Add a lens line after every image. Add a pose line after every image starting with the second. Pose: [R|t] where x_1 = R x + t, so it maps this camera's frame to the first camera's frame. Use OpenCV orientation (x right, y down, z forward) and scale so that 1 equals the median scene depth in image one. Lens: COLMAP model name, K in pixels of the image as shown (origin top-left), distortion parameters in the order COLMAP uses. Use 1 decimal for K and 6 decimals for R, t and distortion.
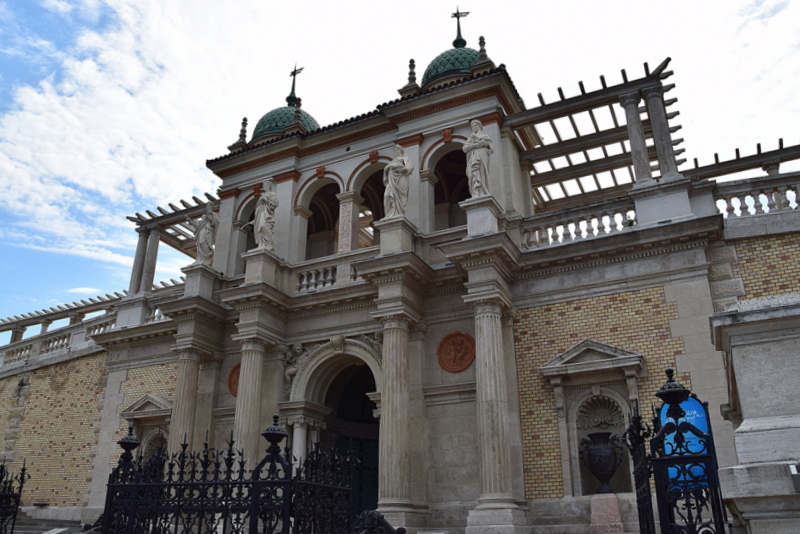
lens RADIAL K [[632.8, 0, 400.0], [0, 632.8, 267.0], [0, 0, 1]] dist [-0.179358, 0.126529]
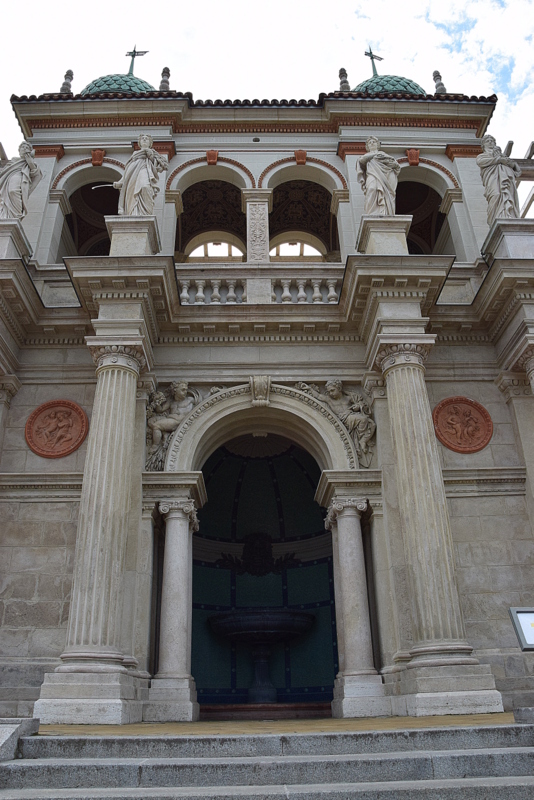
lens RADIAL K [[632.8, 0, 267.0], [0, 632.8, 400.0], [0, 0, 1]] dist [-0.179358, 0.126529]
pose [[0.889451, 0.201125, 0.410396, -0.331011], [-0.167411, 0.978930, -0.116919, 0.195902], [-0.425264, 0.035289, 0.904381, 0.429836]]
